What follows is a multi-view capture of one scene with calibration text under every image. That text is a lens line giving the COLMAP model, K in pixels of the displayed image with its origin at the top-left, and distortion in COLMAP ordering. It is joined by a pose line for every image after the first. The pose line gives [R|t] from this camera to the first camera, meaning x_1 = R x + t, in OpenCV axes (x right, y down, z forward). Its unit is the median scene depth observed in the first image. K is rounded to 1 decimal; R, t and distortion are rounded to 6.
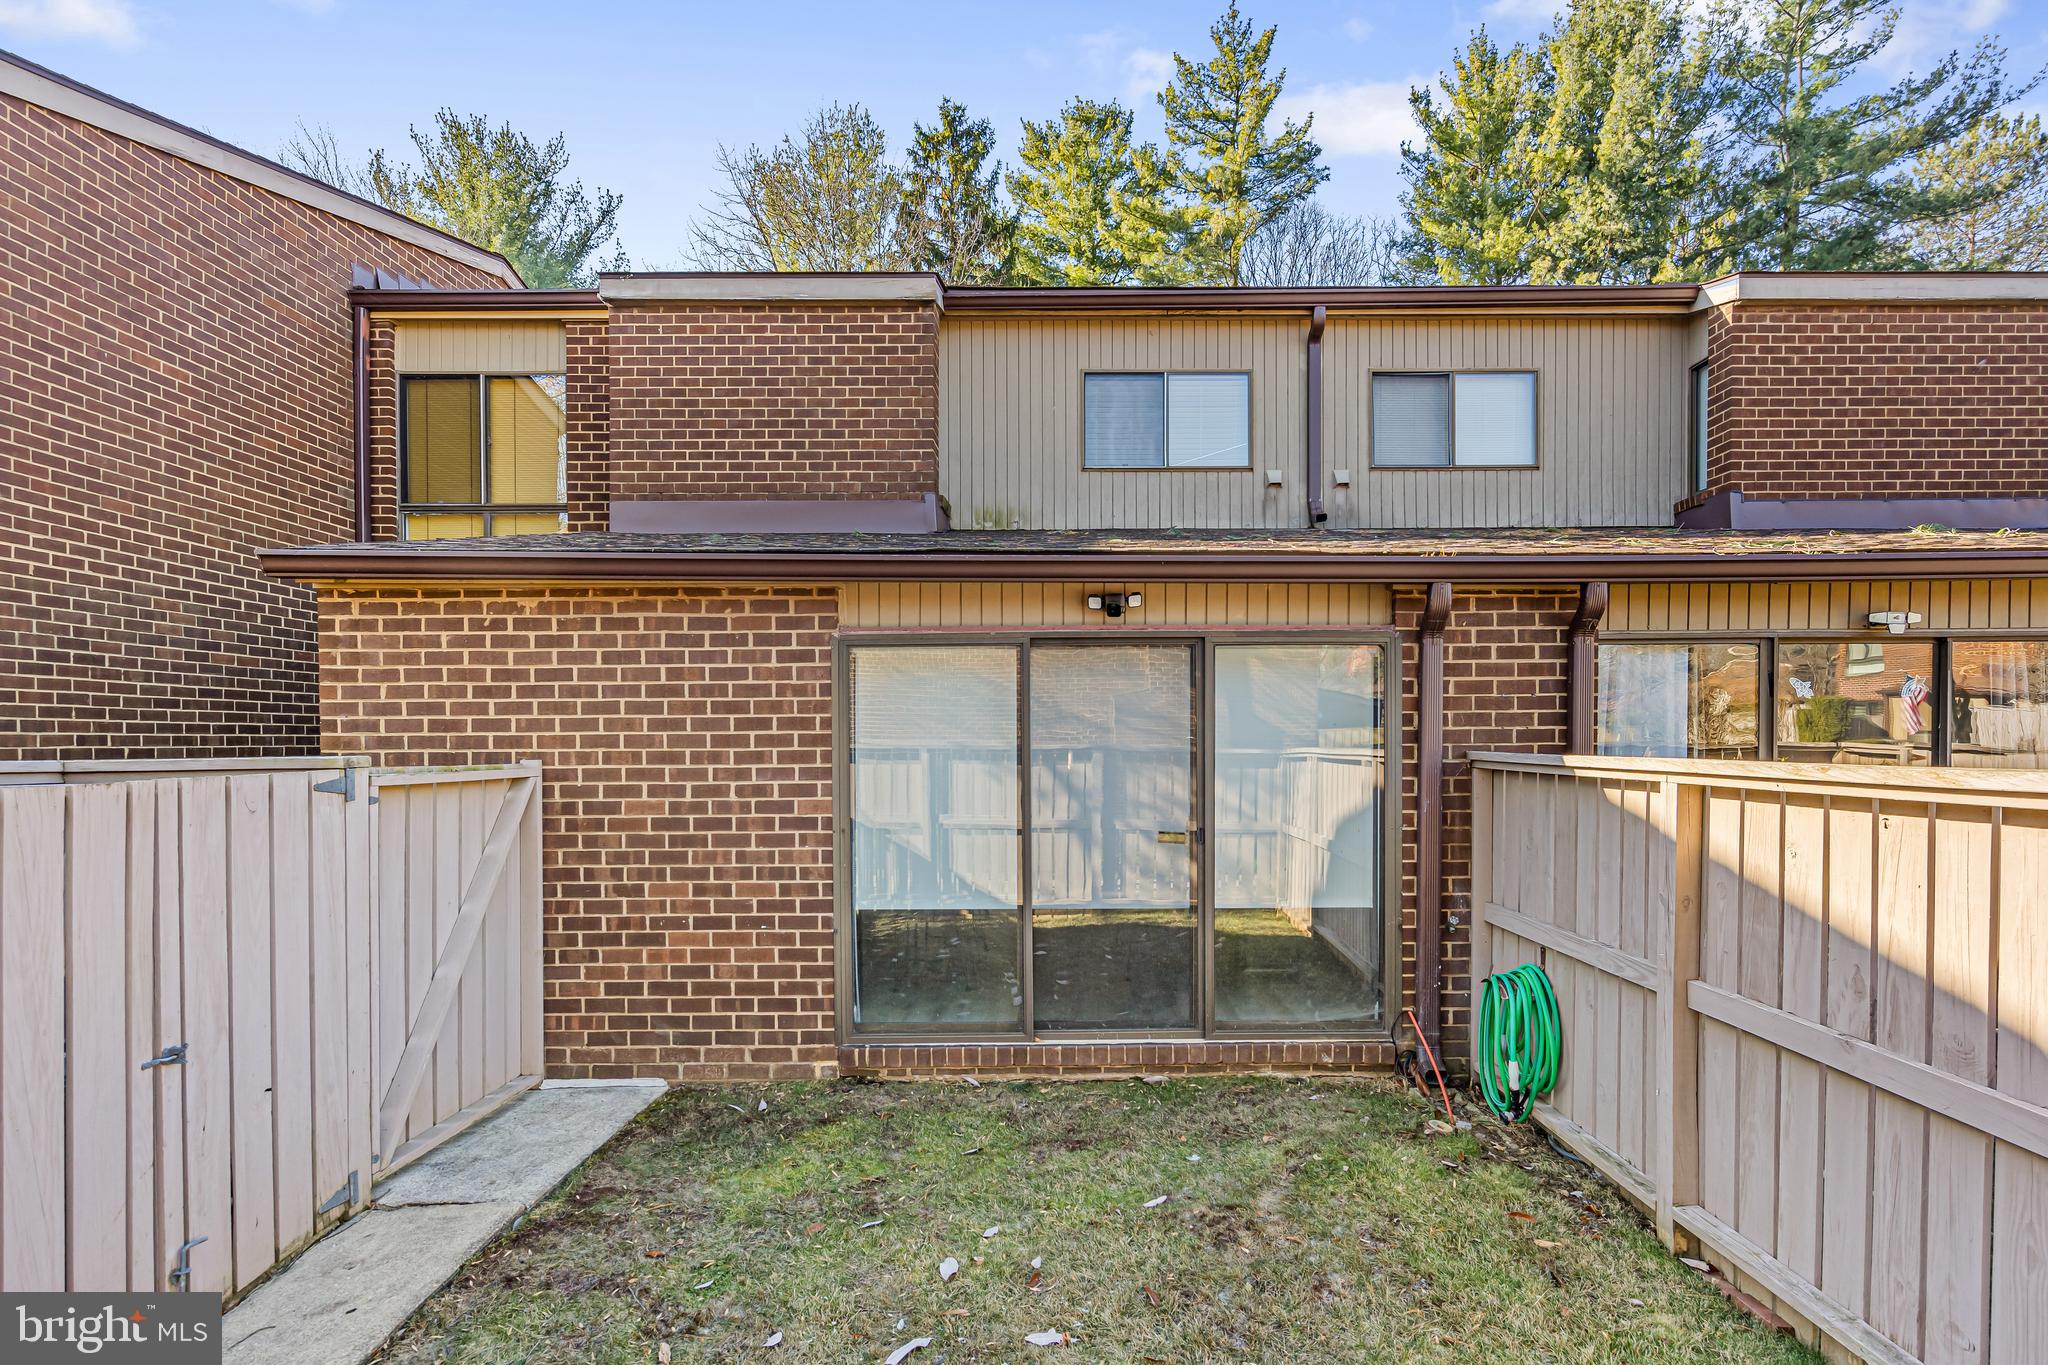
lens RADIAL K [[1041.0, 0, 1028.8], [0, 1041.0, 748.8], [0, 0, 1]] dist [-0.003657, -0.000251]
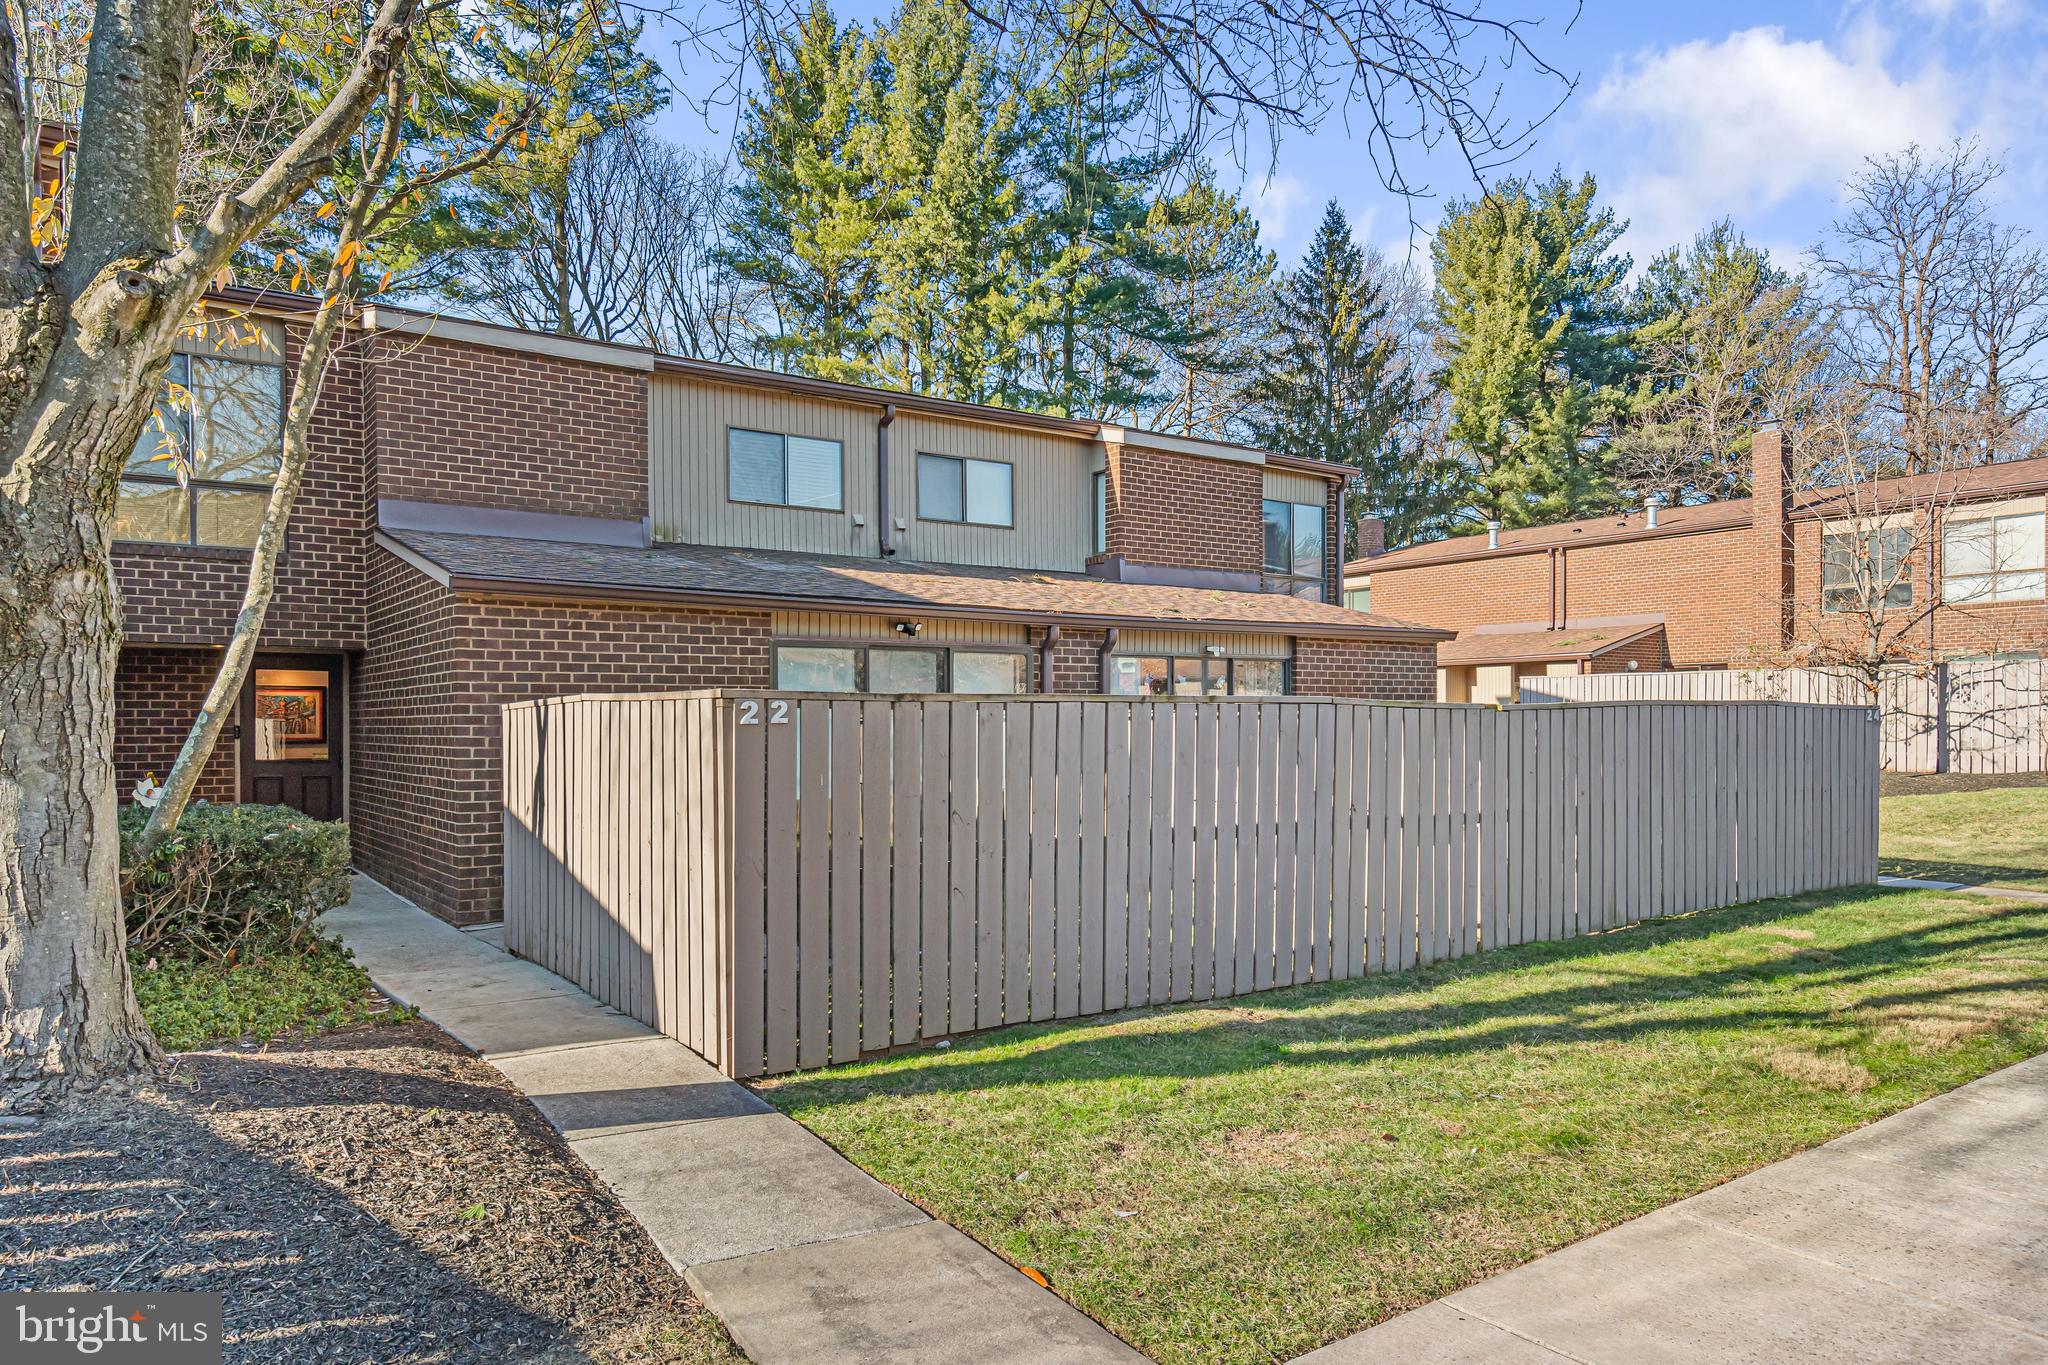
lens RADIAL K [[1342.2, 0, 1023.8], [0, 1342.2, 725.2], [0, 0, 1]] dist [0.001402, 0.000384]
pose [[0.814019, -0.001059, 0.580838, -1.146140], [0.007159, 0.999941, -0.008210, 0.055133], [-0.580795, 0.010841, 0.813978, -1.071548]]
